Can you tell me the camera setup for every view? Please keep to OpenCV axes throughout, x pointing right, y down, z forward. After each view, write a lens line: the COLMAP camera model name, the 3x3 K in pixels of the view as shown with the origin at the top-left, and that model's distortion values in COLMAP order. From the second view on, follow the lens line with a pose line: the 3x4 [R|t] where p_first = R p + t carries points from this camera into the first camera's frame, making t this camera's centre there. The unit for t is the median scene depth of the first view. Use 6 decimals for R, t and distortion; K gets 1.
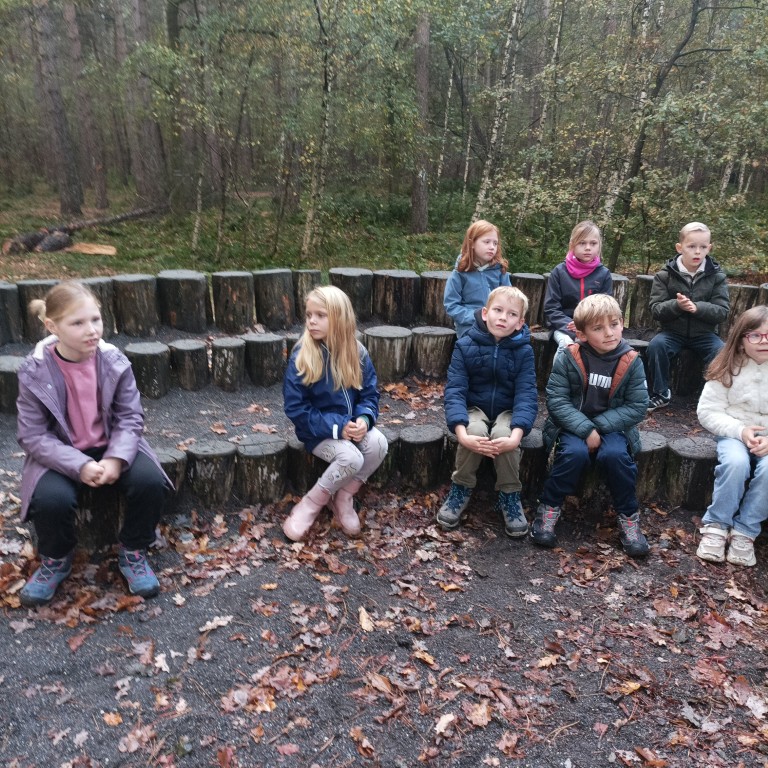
lens RADIAL K [[759.1, 0, 384.0], [0, 759.1, 384.0], [0, 0, 1]] dist [0.032765, -0.023232]
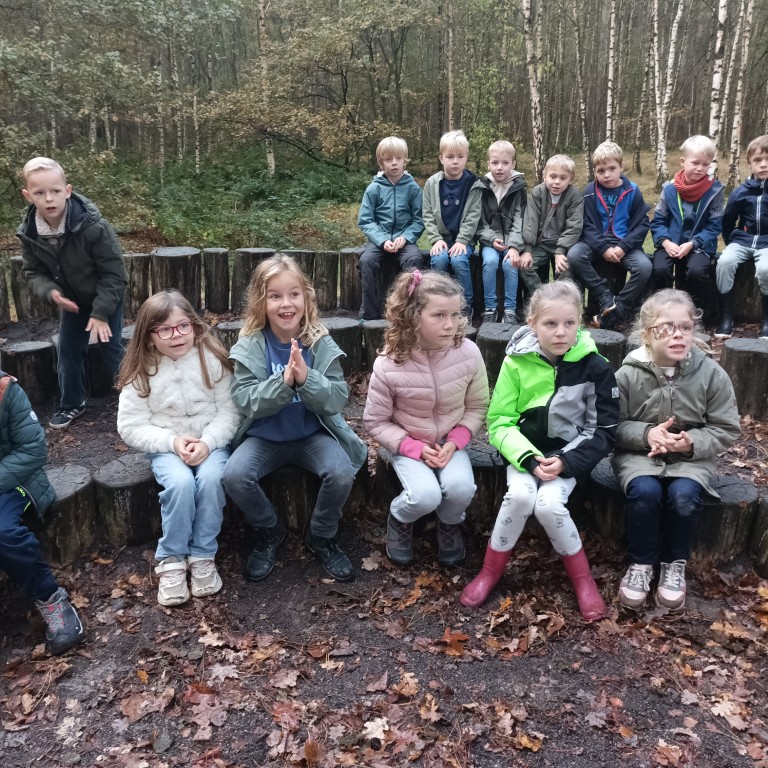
lens RADIAL K [[759.1, 0, 384.0], [0, 759.1, 384.0], [0, 0, 1]] dist [0.032765, -0.023232]
pose [[0.728785, -0.238555, 0.641844, 0.113441], [0.203142, 0.970476, 0.130039, -0.064659], [-0.653916, 0.035615, 0.755729, 0.206276]]
